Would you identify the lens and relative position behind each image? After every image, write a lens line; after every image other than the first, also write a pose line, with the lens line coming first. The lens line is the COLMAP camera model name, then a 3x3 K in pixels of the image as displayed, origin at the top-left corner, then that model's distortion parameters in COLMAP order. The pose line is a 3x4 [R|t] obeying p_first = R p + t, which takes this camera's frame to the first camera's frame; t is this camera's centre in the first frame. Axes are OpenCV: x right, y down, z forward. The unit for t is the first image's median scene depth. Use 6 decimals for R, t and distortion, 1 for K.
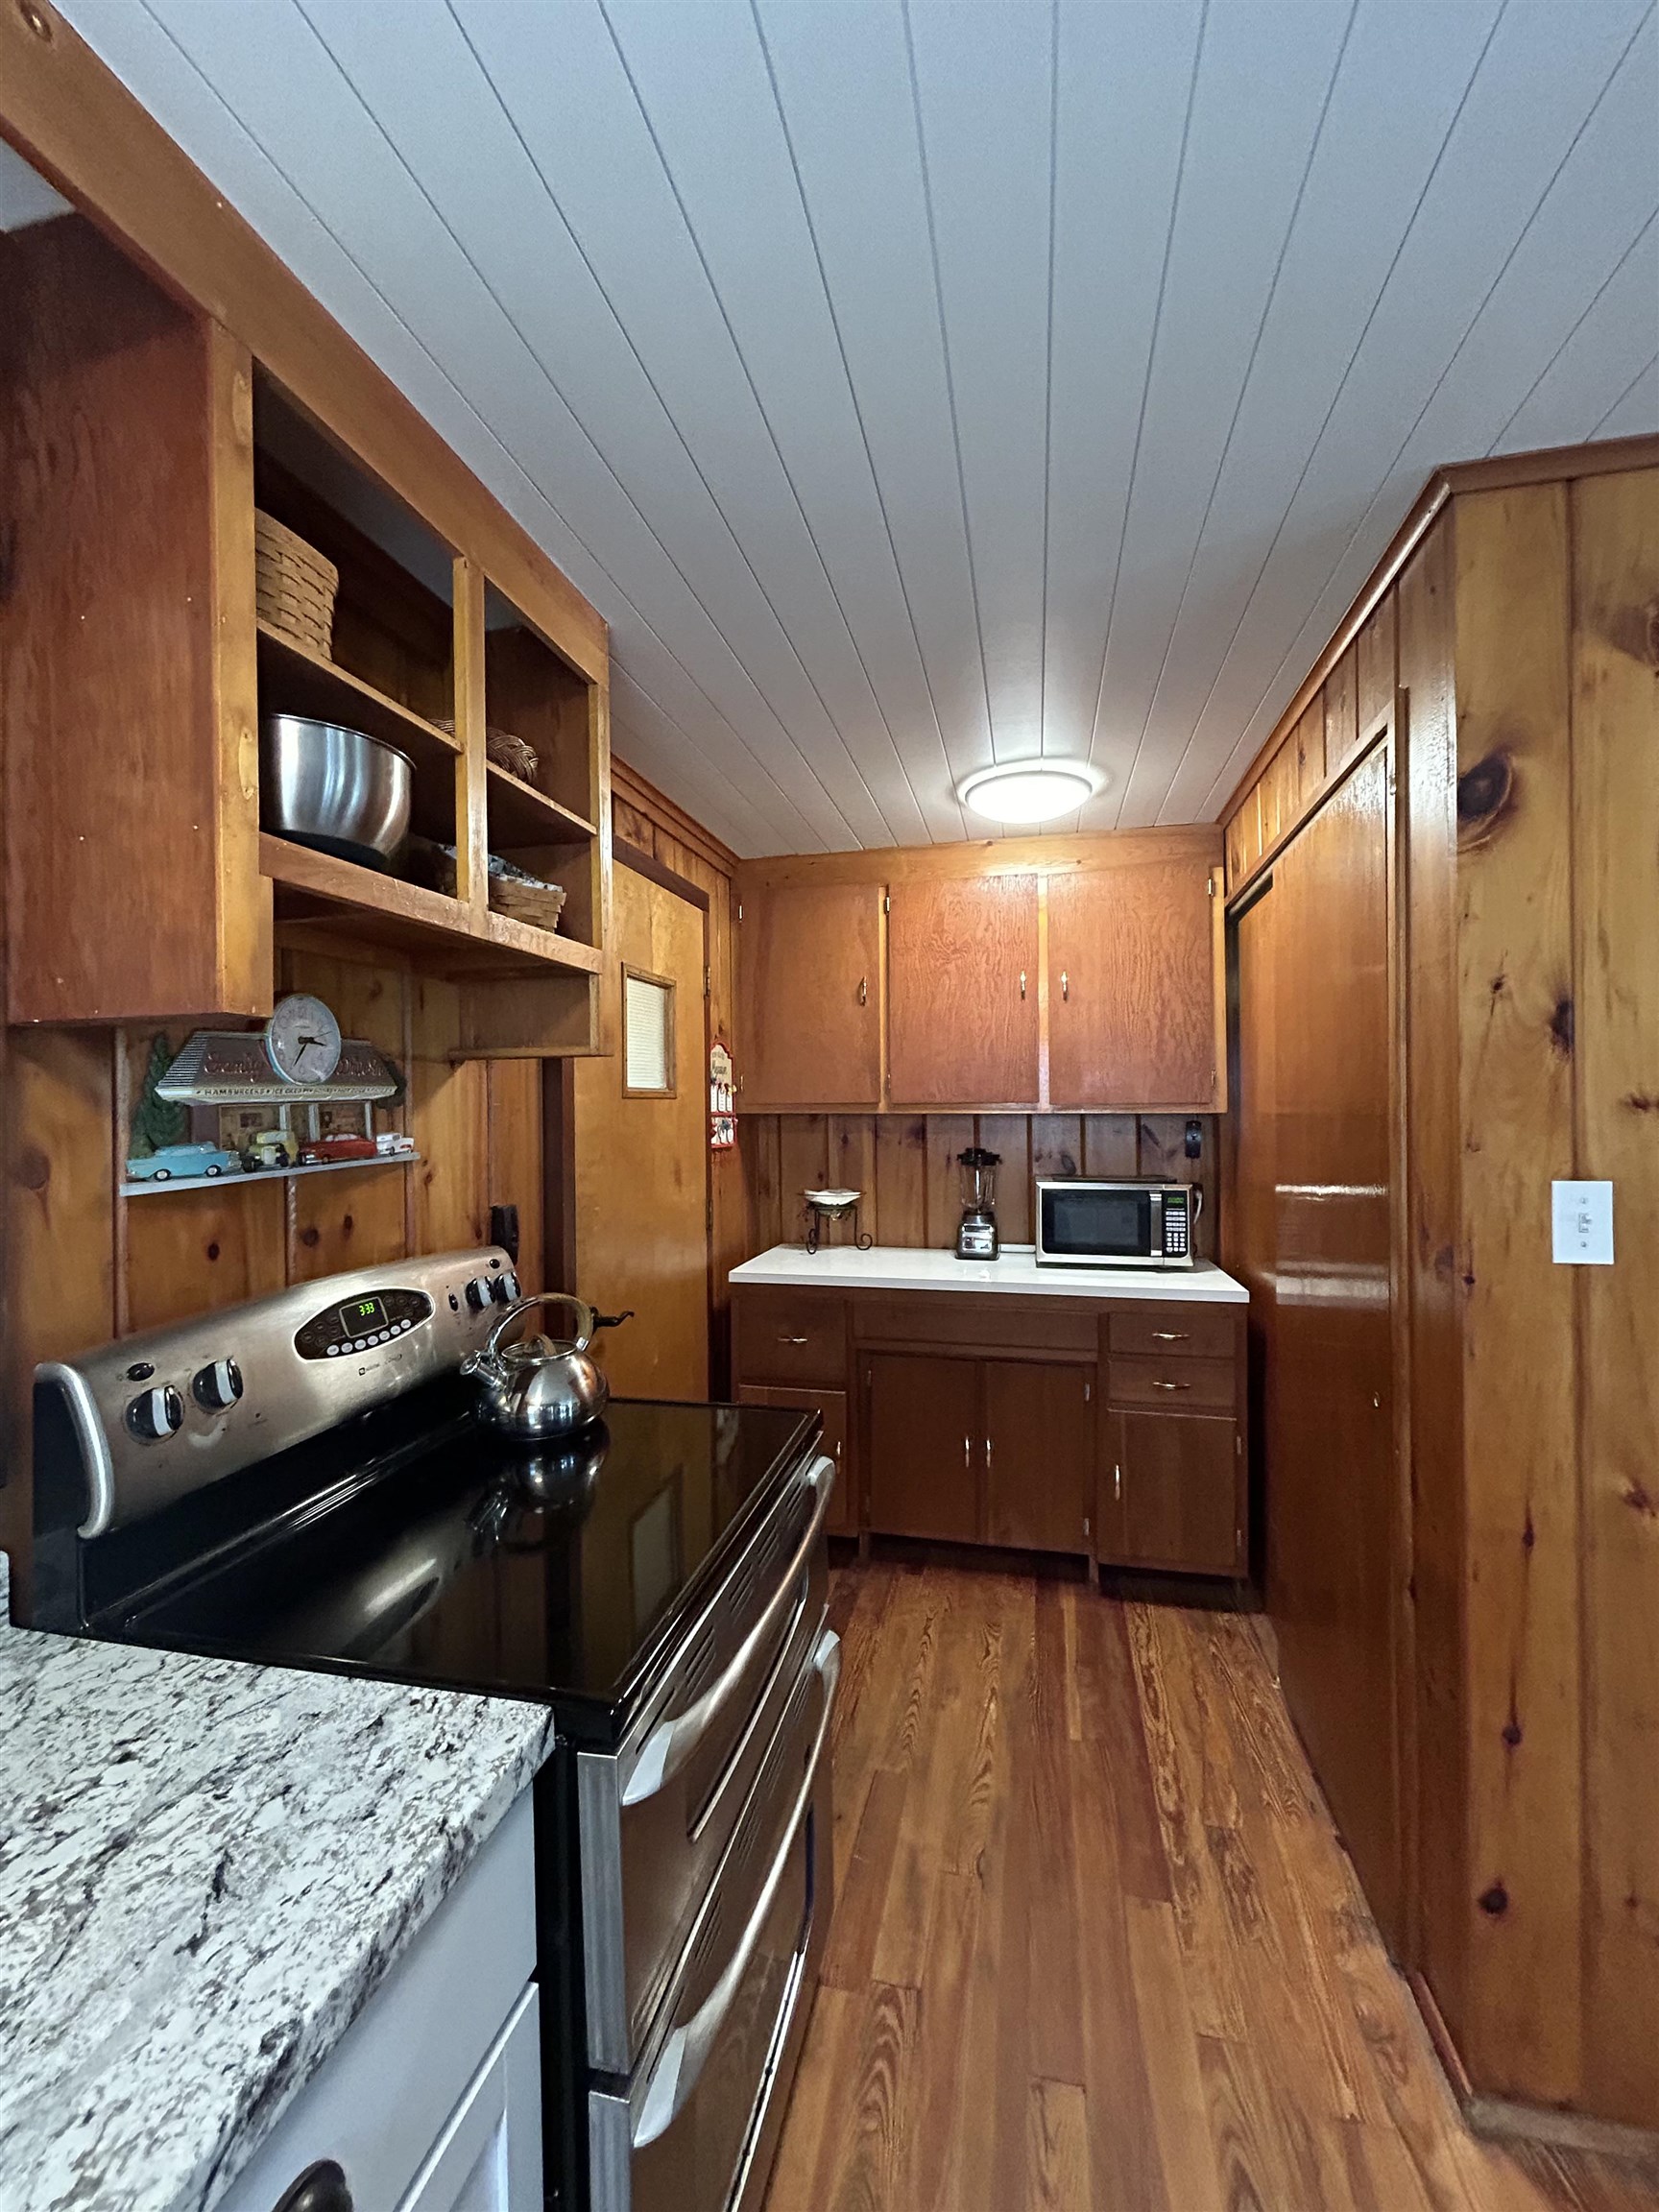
lens RADIAL K [[887.9, 0, 833.1], [0, 887.9, 1109.2], [0, 0, 1]] dist [-0.002438, 0.001015]
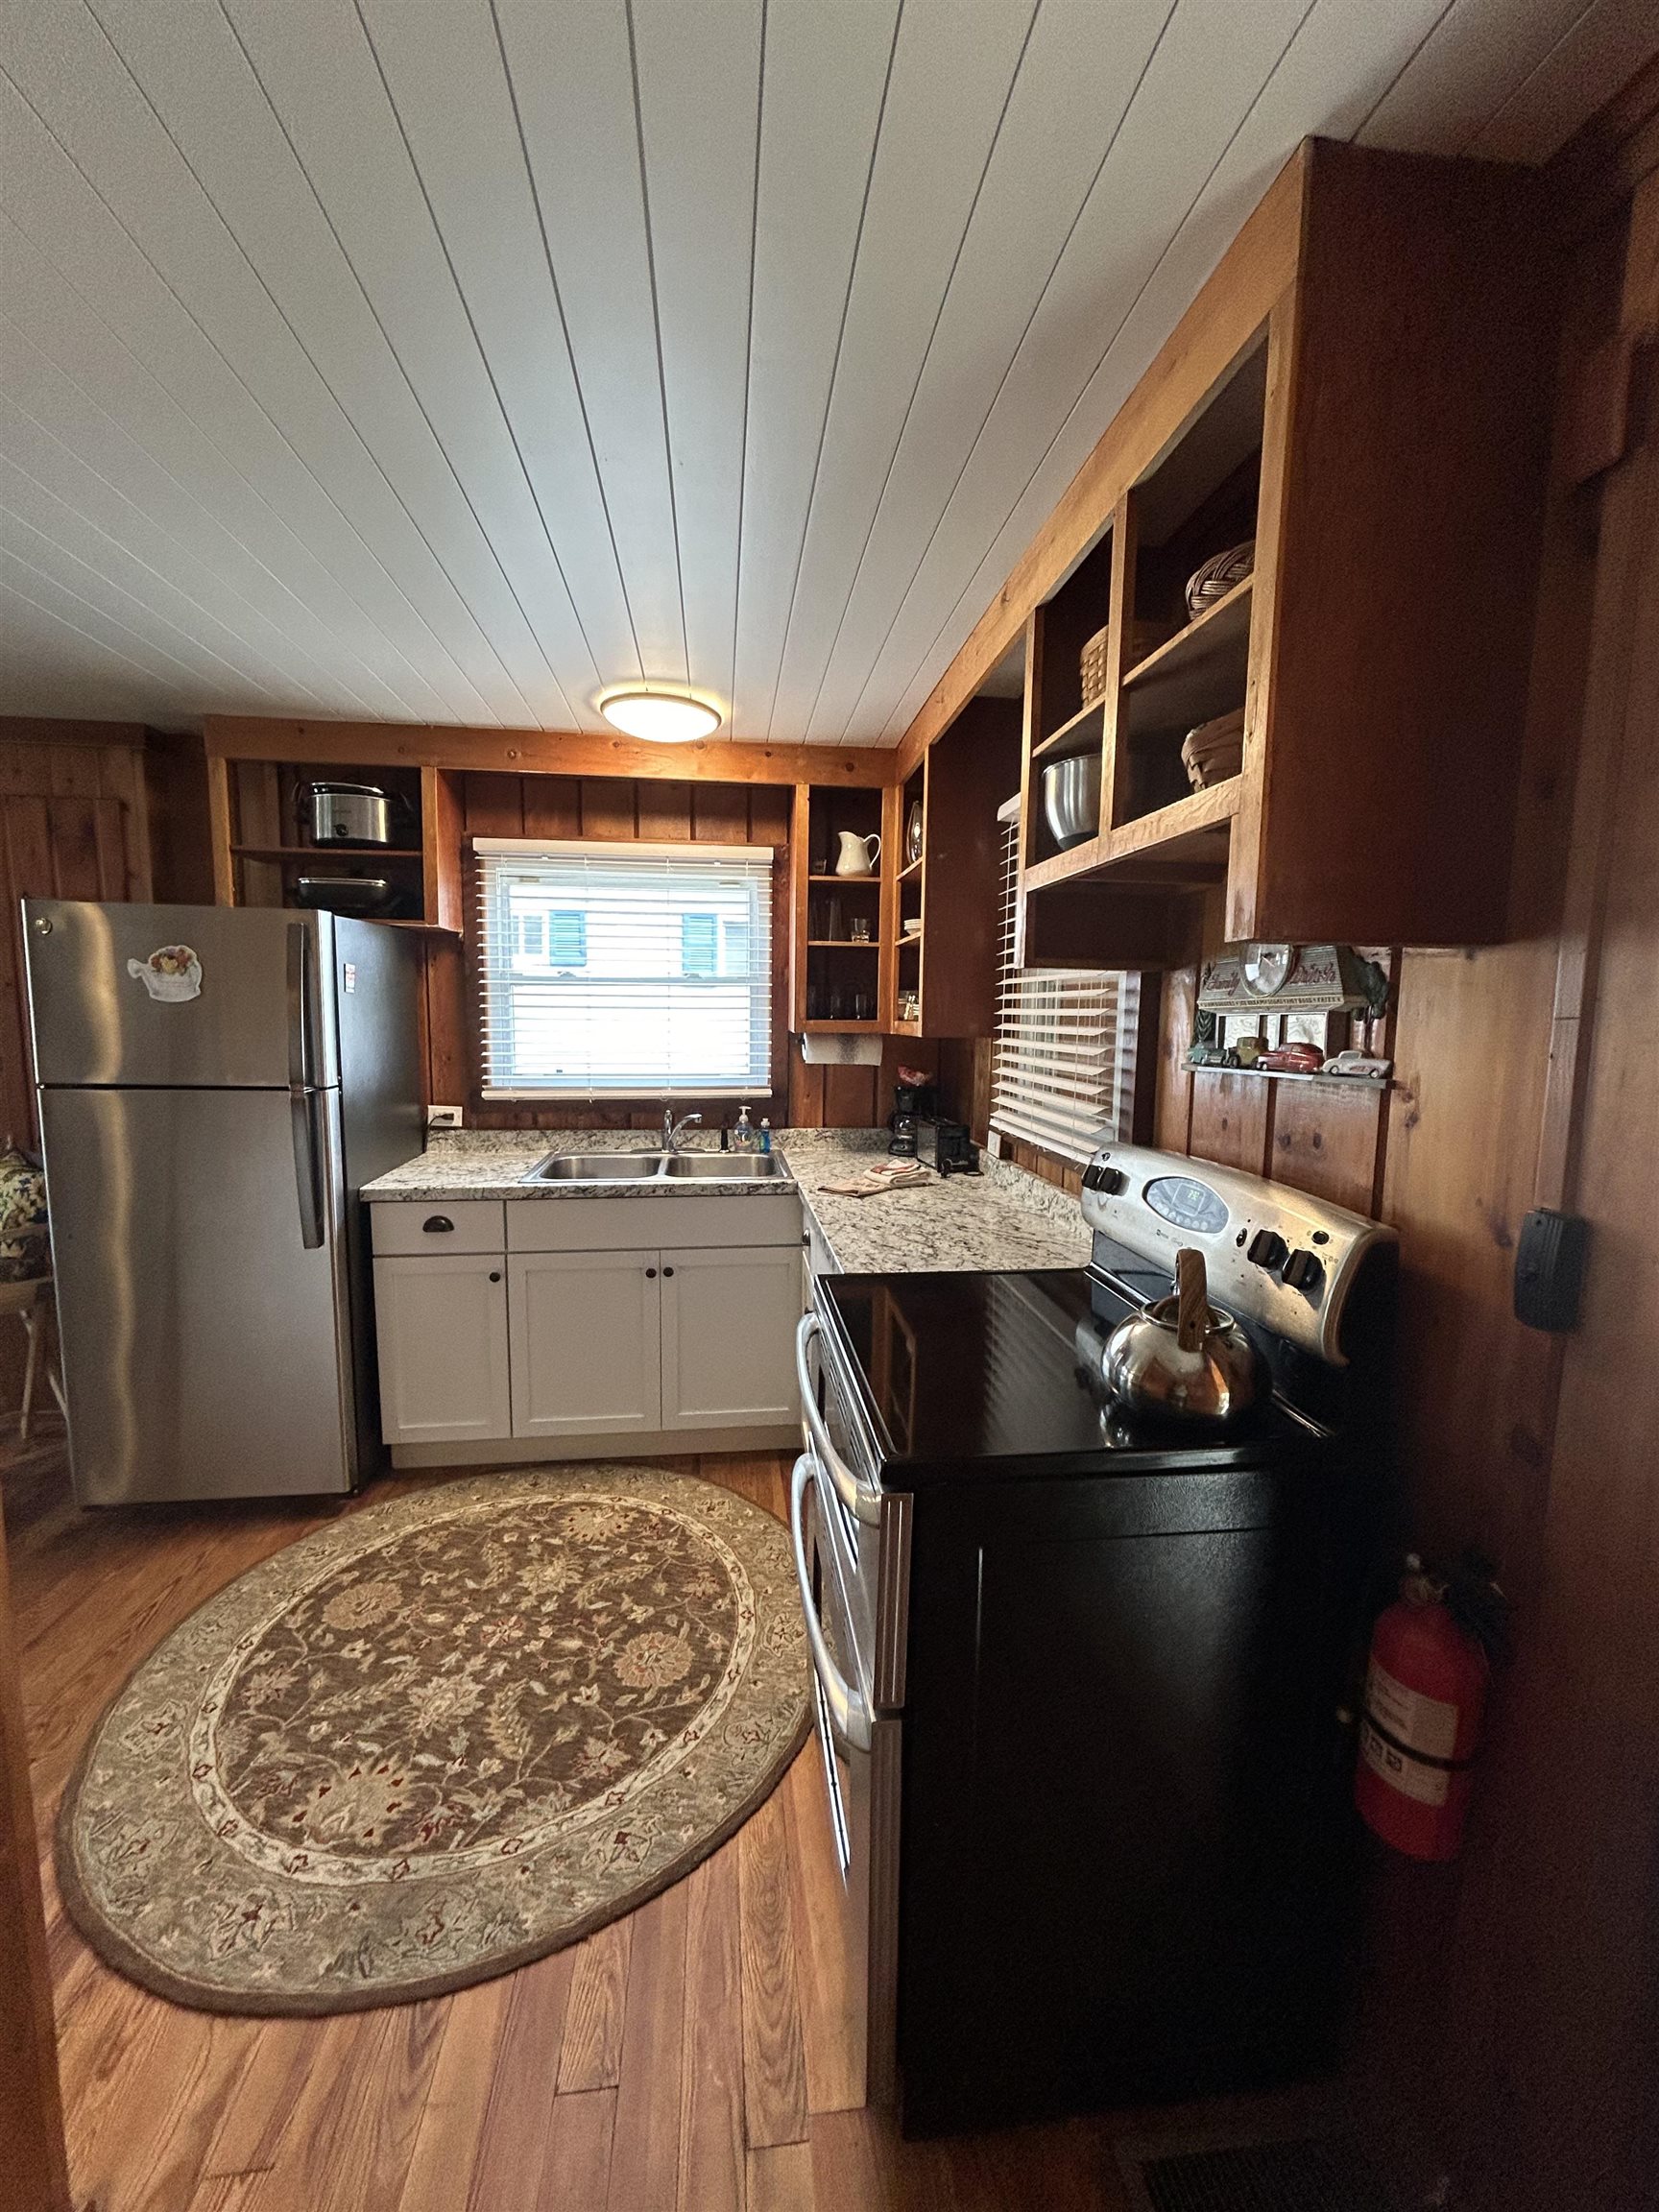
lens RADIAL K [[887.9, 0, 827.6], [0, 887.9, 1103.8], [0, 0, 1]] dist [-0.002438, 0.001015]
pose [[-0.941663, 0.036581, -0.334562, 0.293597], [-0.001410, 0.993638, 0.112612, -0.018914], [0.336553, 0.106514, -0.935621, 1.893261]]
